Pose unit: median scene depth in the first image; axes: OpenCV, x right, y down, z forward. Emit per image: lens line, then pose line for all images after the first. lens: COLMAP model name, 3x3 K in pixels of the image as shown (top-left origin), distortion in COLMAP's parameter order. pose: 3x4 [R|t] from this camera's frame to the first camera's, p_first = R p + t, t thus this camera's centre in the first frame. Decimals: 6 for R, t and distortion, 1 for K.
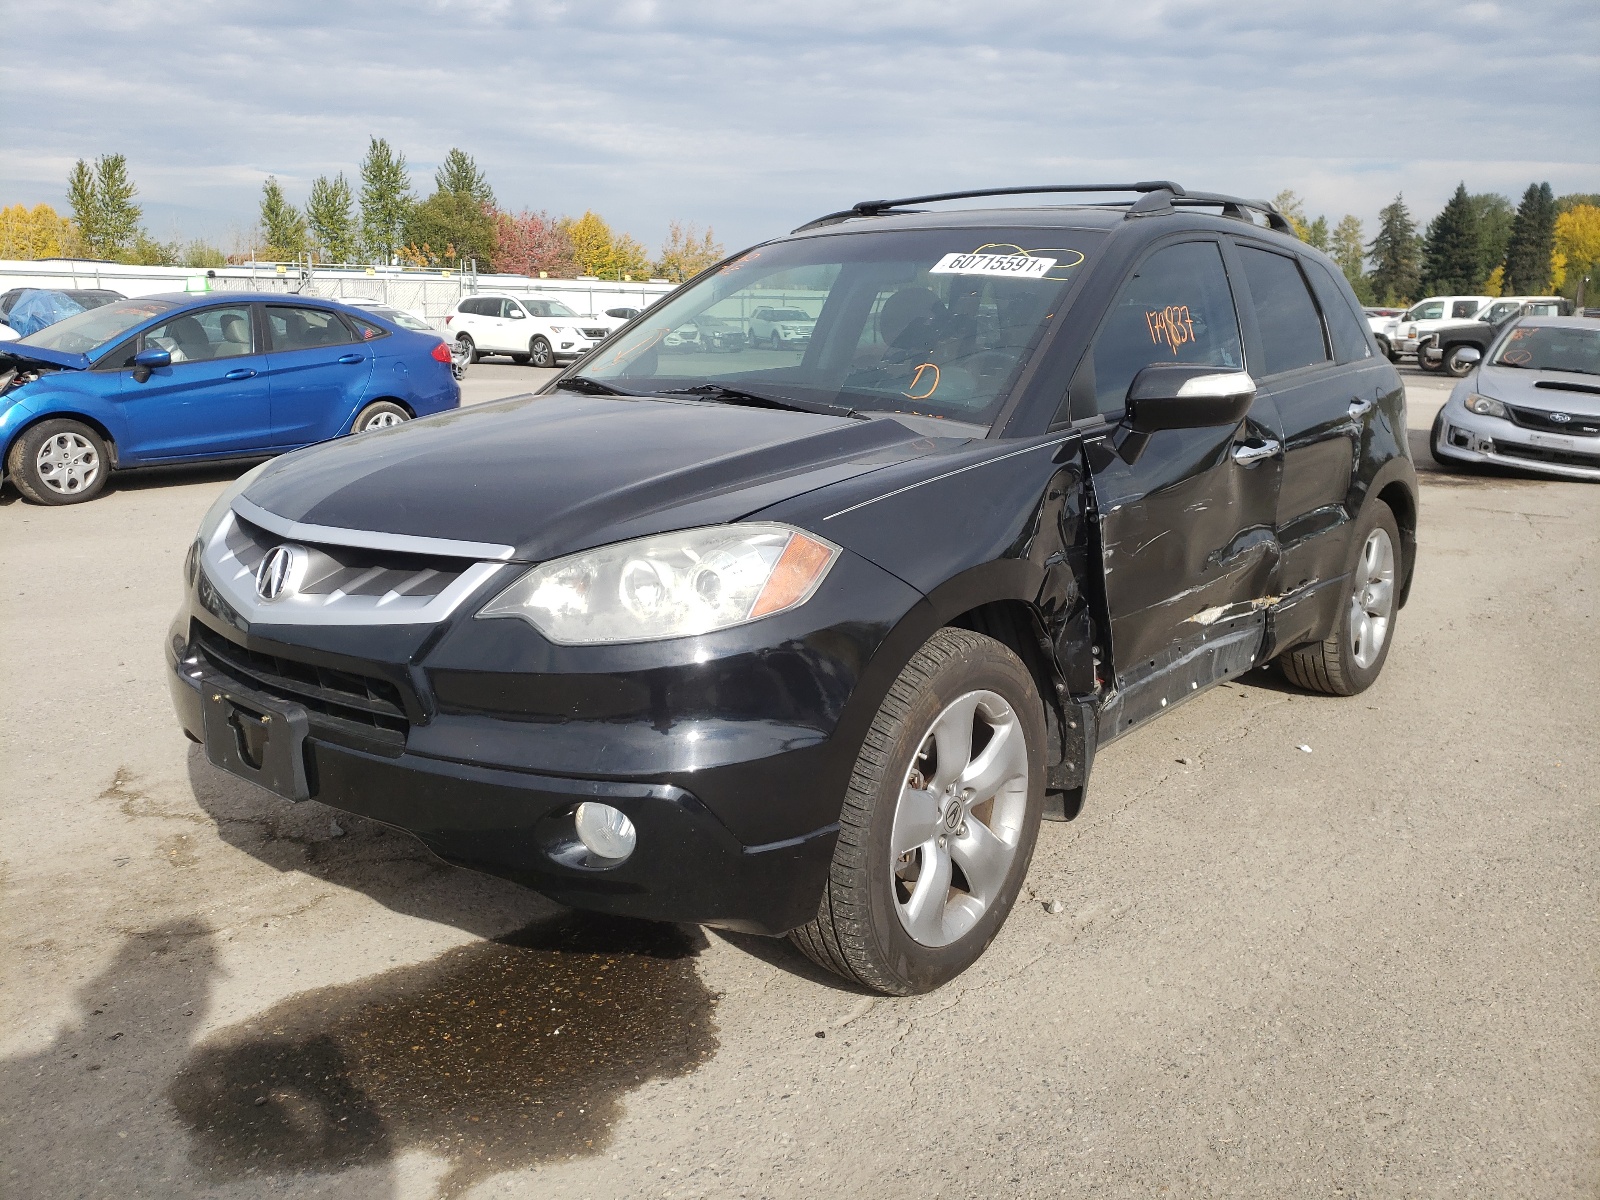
lens RADIAL K [[1215.4, 0, 796.0], [0, 1215.4, 587.3], [0, 0, 1]] dist [0.017575, -0.000577]
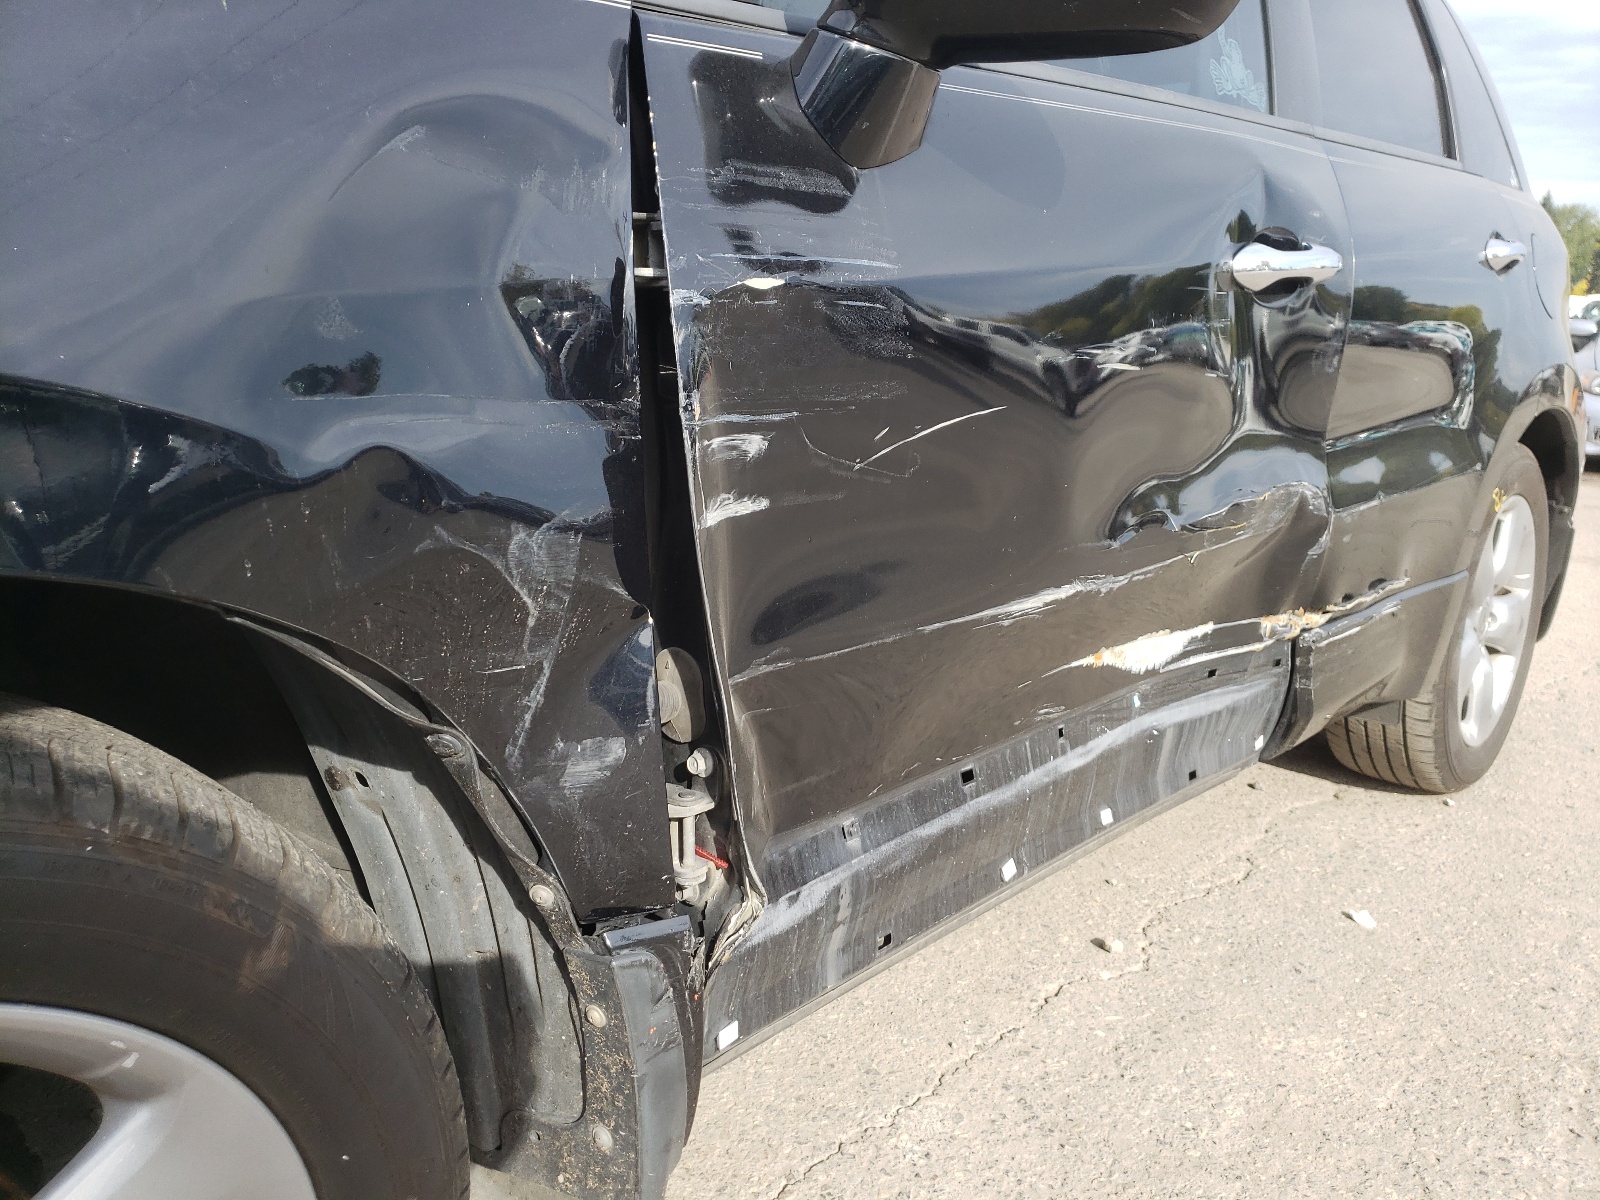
lens RADIAL K [[1215.4, 0, 803.0], [0, 1215.4, 613.5], [0, 0, 1]] dist [0.017575, -0.000577]
pose [[0.998580, 0.041772, -0.033064, 0.215707], [-0.040849, 0.998770, 0.028108, 0.003264], [0.034198, -0.026718, 0.999058, 0.534583]]
